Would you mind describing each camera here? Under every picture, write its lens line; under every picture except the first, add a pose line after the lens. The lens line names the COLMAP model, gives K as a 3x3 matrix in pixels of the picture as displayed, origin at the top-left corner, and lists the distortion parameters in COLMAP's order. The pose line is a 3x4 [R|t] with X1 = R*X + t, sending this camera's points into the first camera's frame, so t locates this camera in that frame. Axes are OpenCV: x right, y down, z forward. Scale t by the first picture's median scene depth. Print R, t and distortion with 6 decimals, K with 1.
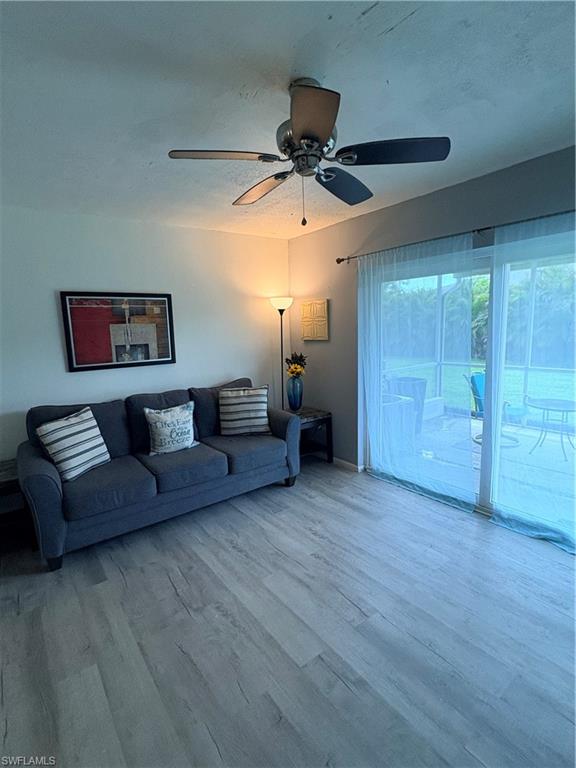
lens RADIAL K [[376.7, 0, 288.0], [0, 376.7, 384.0], [0, 0, 1]] dist [0.000181, 0.000125]
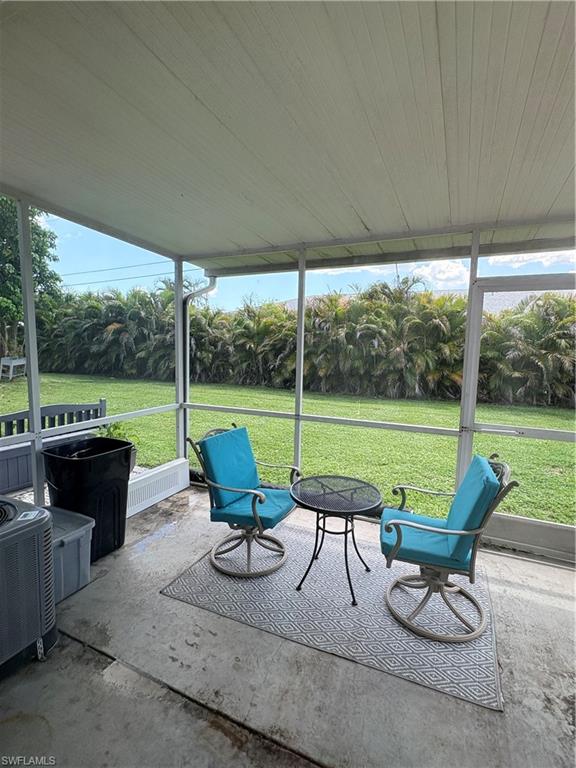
lens RADIAL K [[376.7, 0, 288.0], [0, 376.7, 384.0], [0, 0, 1]] dist [0.000181, 0.000125]
pose [[0.880992, 0.002386, 0.473126, 0.158074], [0.025232, 0.998327, -0.052018, -0.032212], [-0.472458, 0.057766, 0.879458, 0.218980]]
